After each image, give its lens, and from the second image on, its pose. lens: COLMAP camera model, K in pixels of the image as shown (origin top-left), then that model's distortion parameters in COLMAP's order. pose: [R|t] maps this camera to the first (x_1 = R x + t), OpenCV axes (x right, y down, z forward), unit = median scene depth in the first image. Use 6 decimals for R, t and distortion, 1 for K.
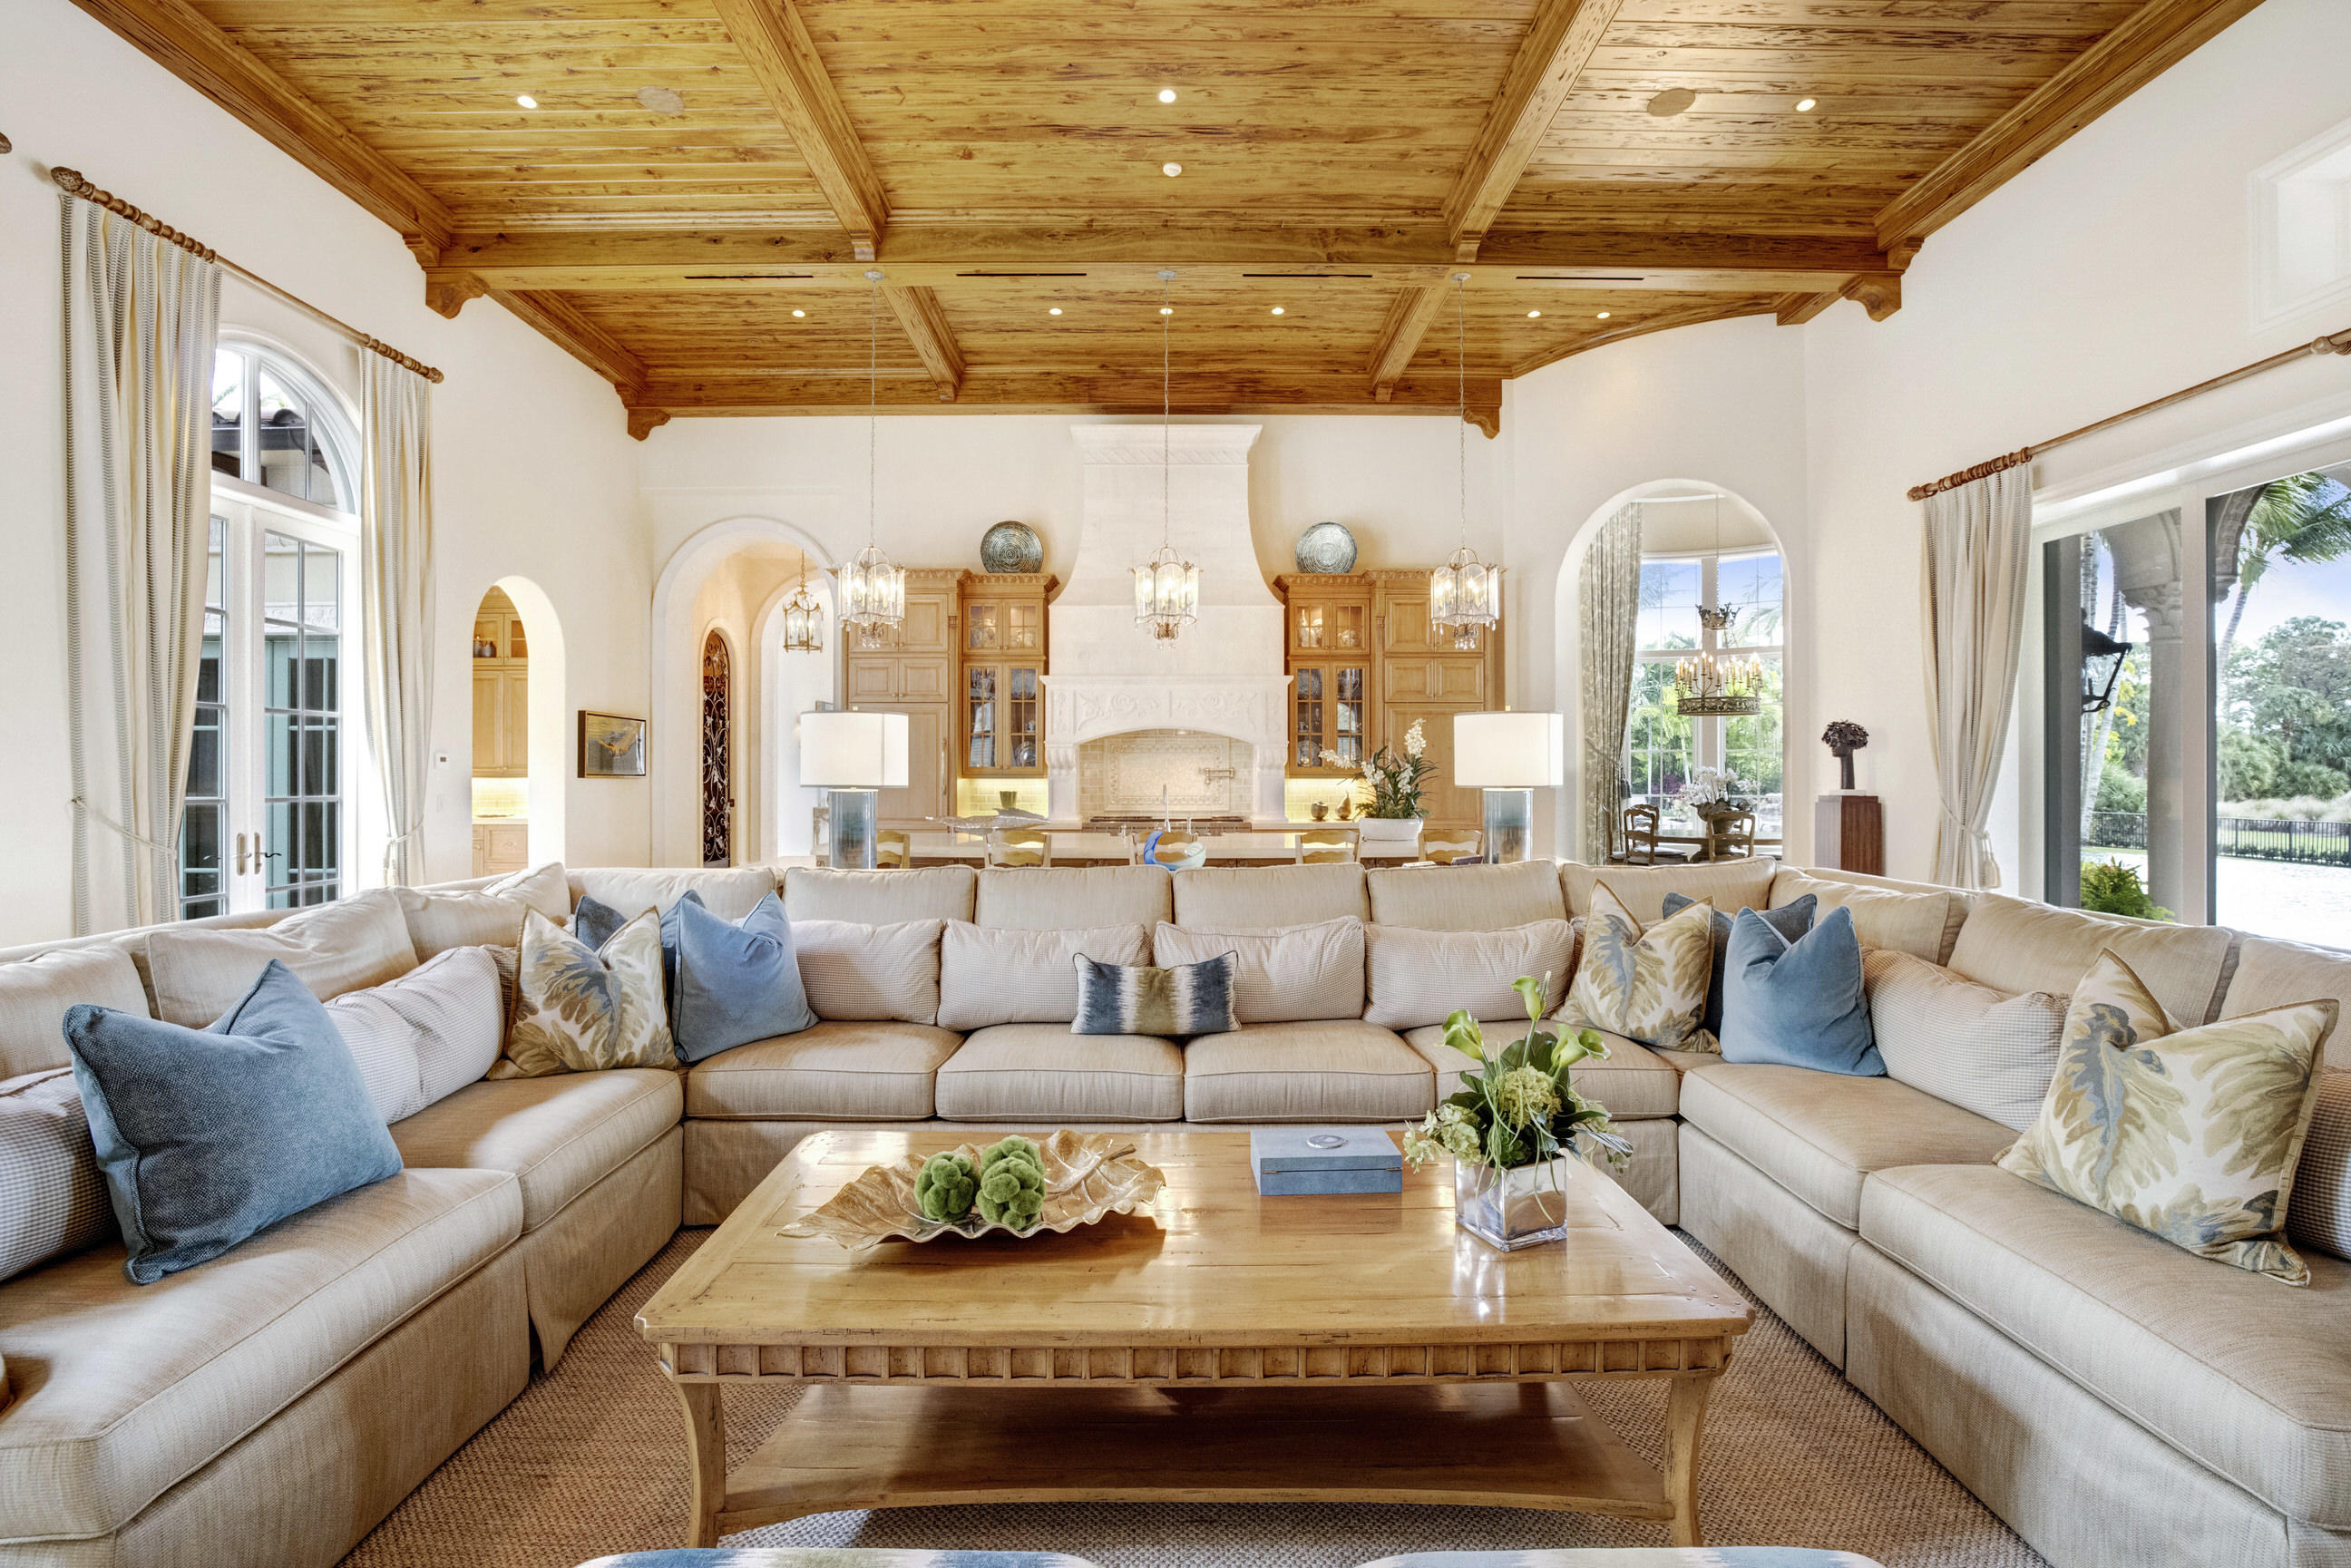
lens RADIAL K [[1031.7, 0, 1190.3], [0, 1031.7, 766.5], [0, 0, 1]] dist [-0.036001, 0.009952]
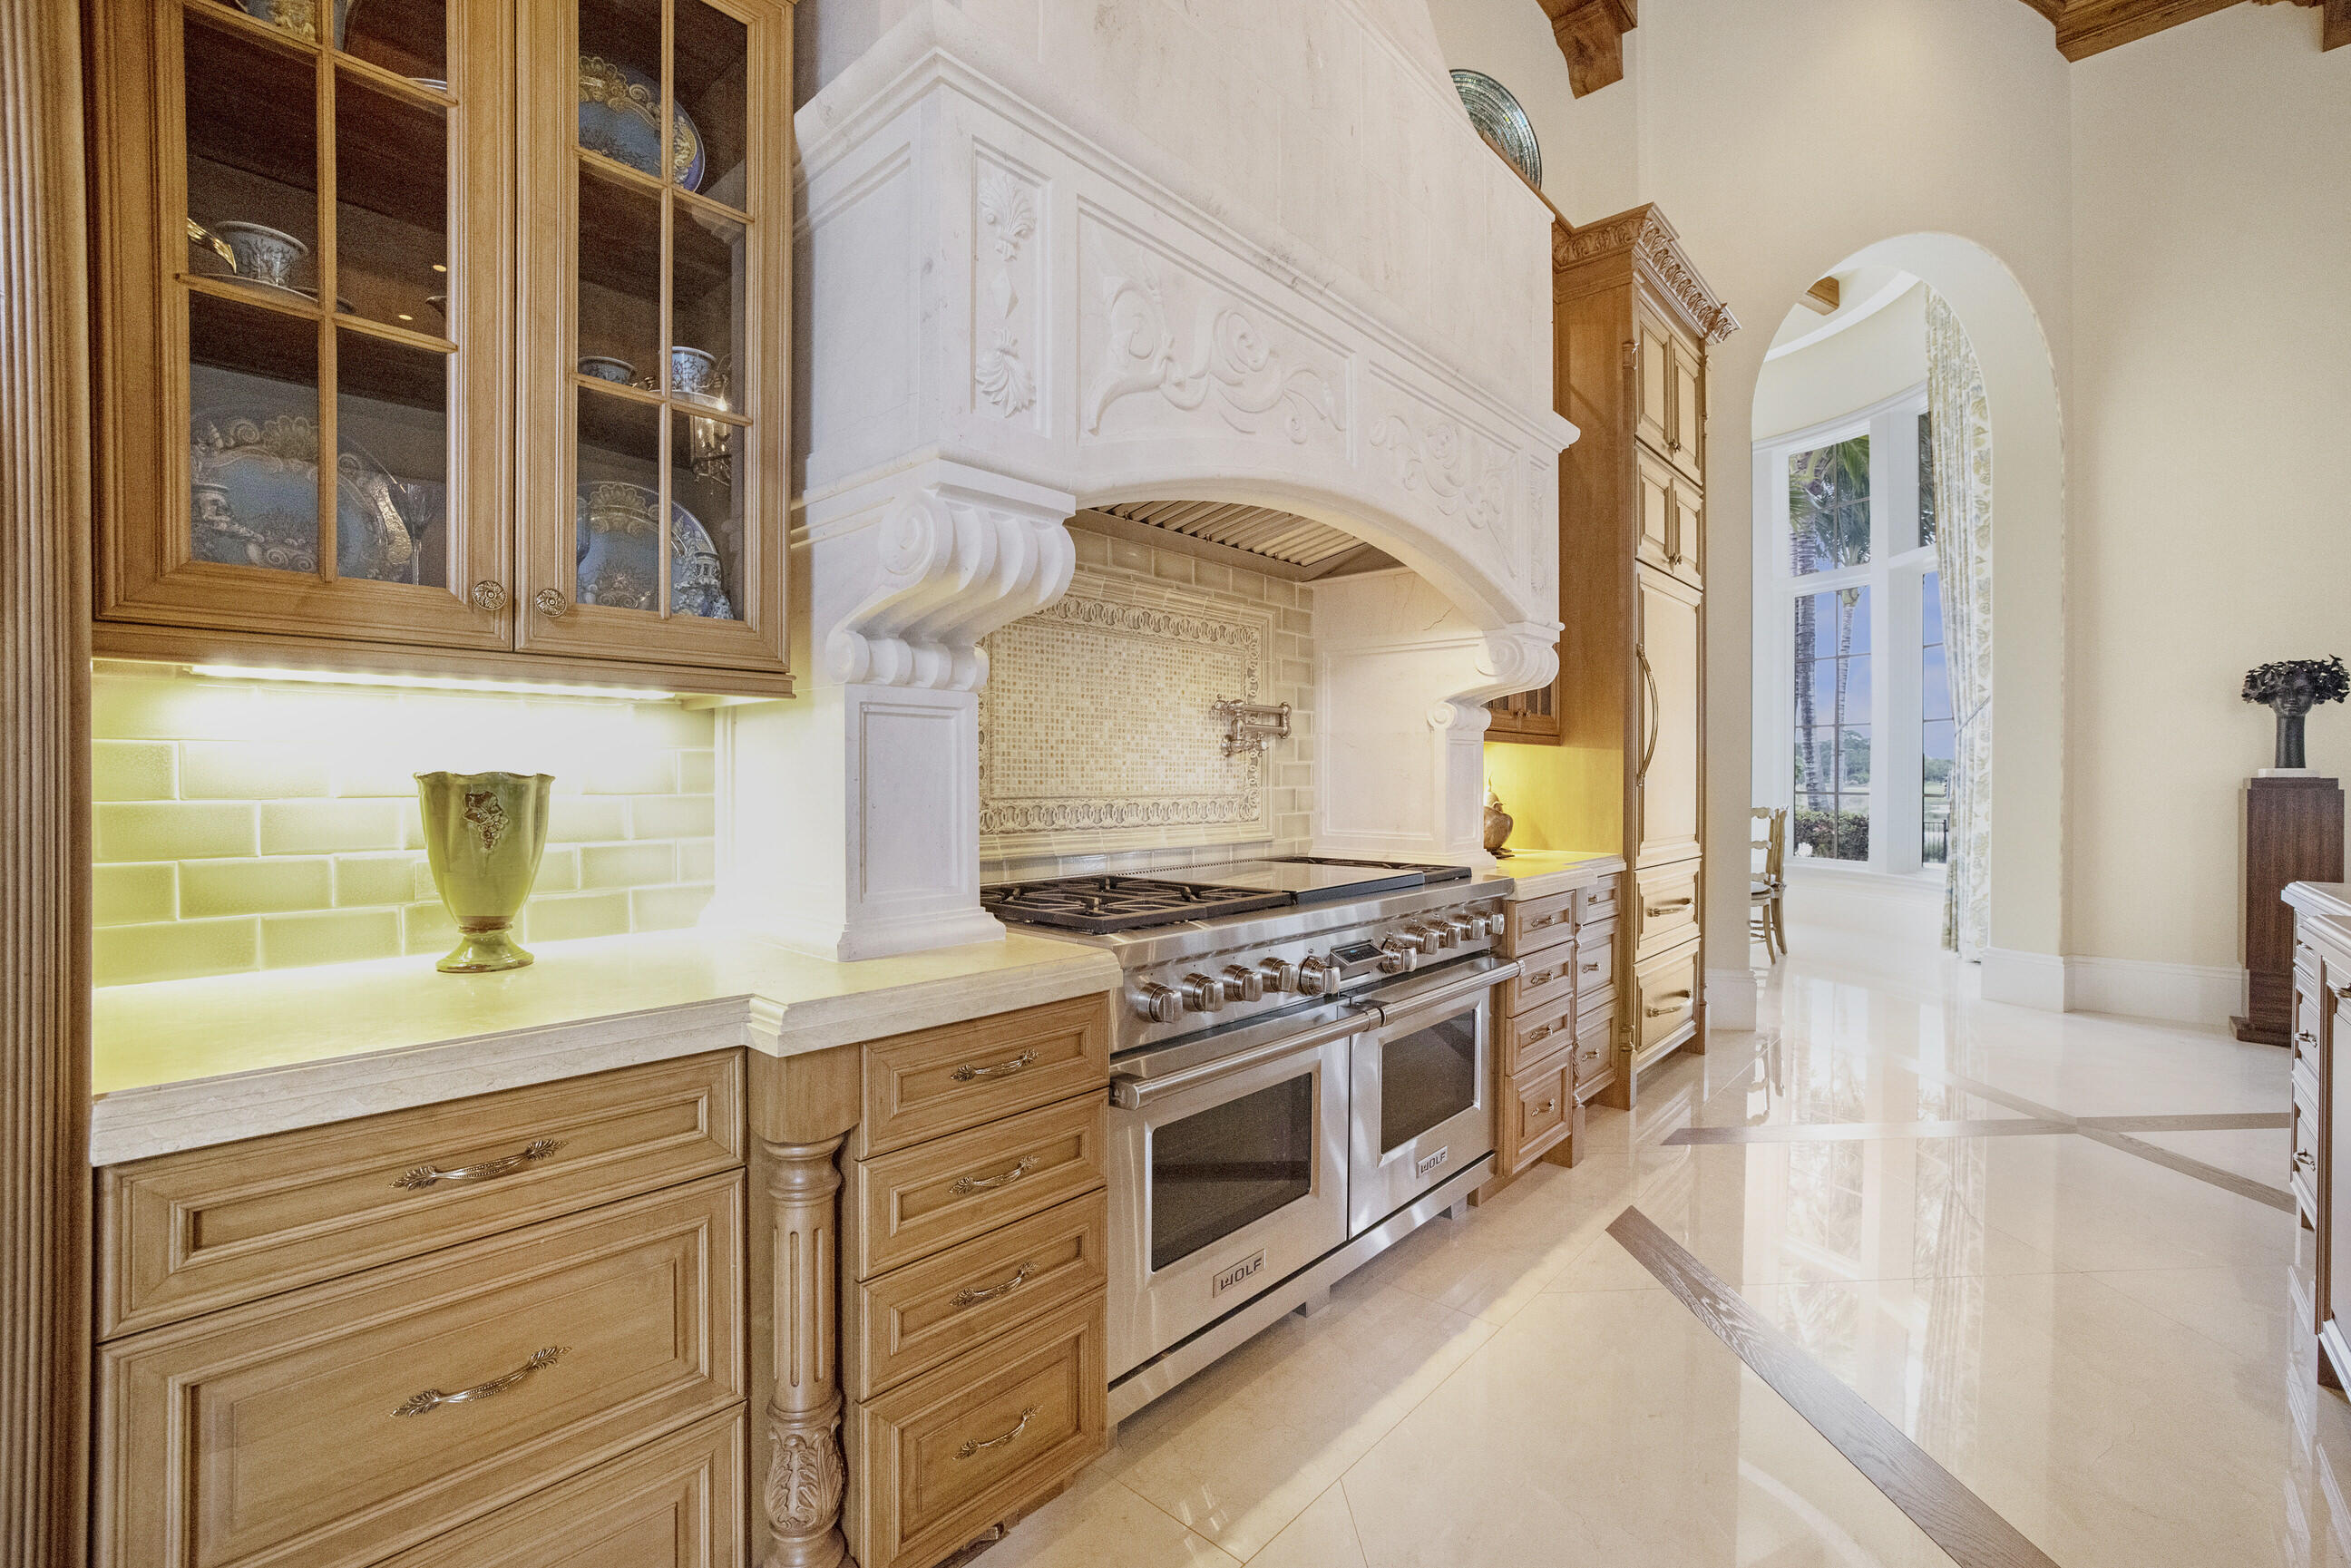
lens RADIAL K [[1031.7, 0, 1187.7], [0, 1031.7, 775.5], [0, 0, 1]] dist [-0.036001, 0.009952]
pose [[0.669270, 0.002414, 0.743016, -0.301224], [-0.006532, 0.999975, 0.002636, 0.031689], [-0.742991, -0.006618, 0.669269, 1.136675]]
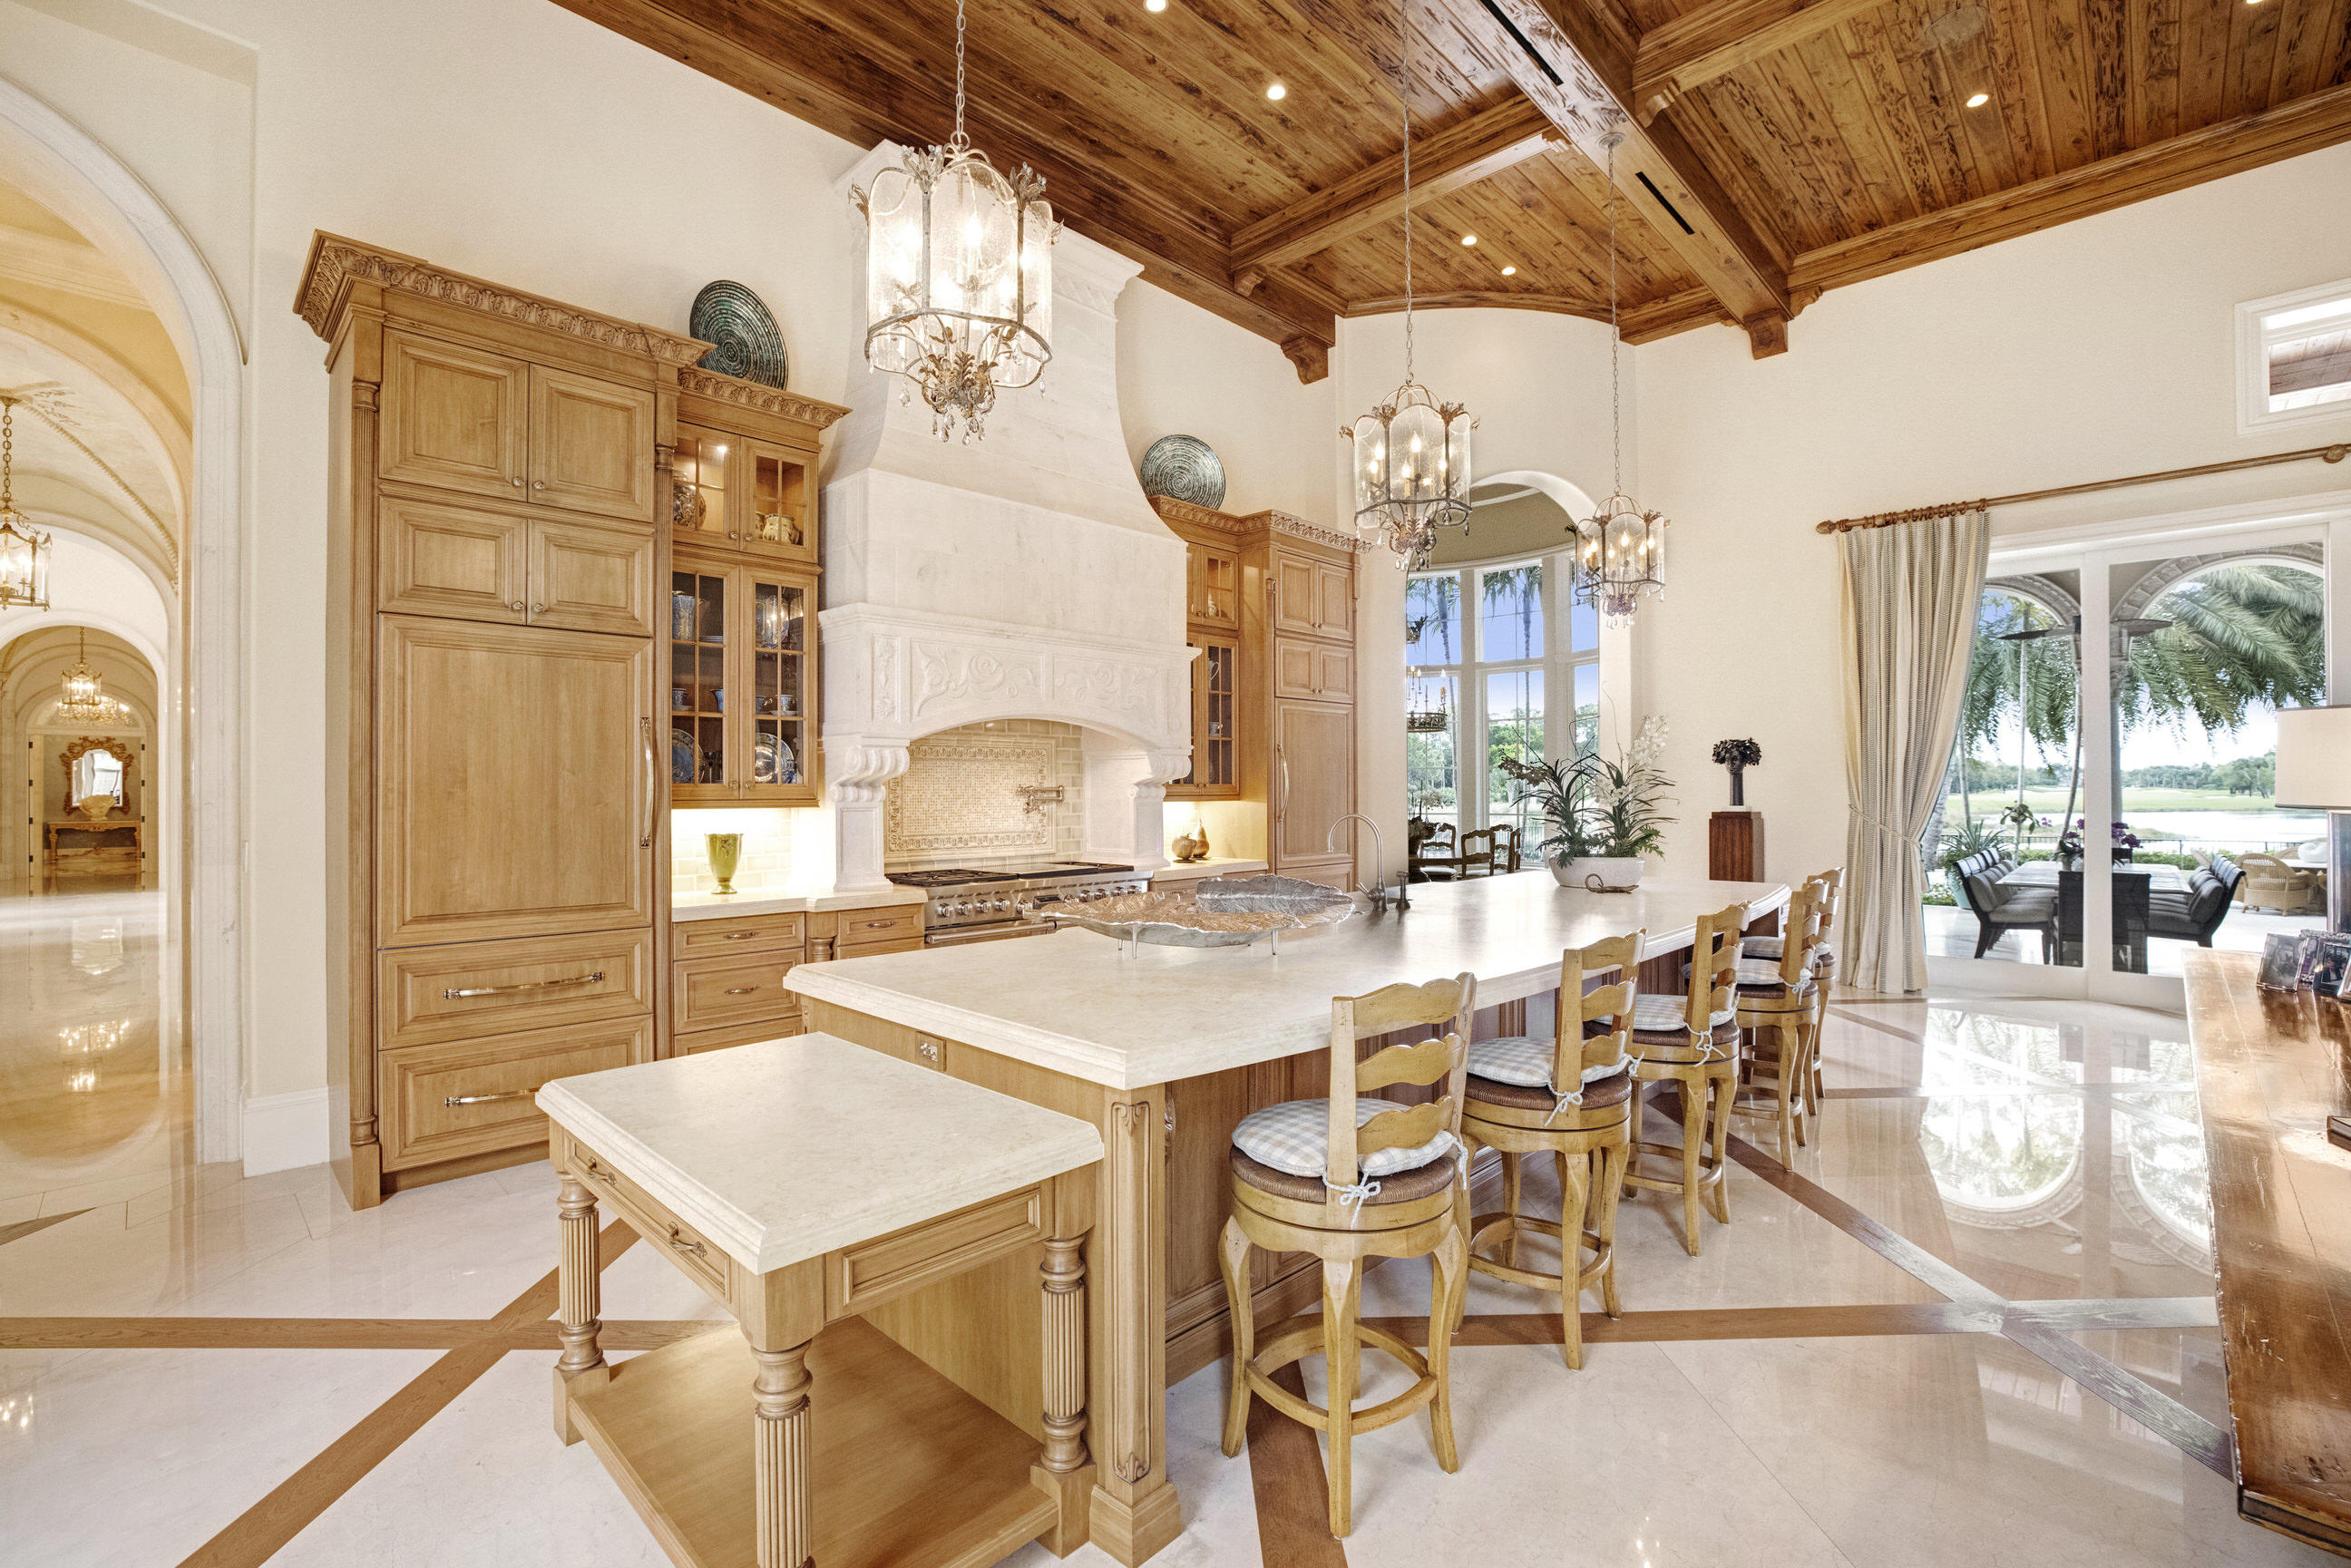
lens RADIAL K [[1031.7, 0, 1165.9], [0, 1031.7, 787.3], [0, 0, 1]] dist [-0.036001, 0.009952]
pose [[0.709096, -0.001777, 0.705110, -0.511609], [0.002604, 0.999997, -0.000098, 0.003439], [-0.705107, 0.001905, 0.709098, 0.701682]]
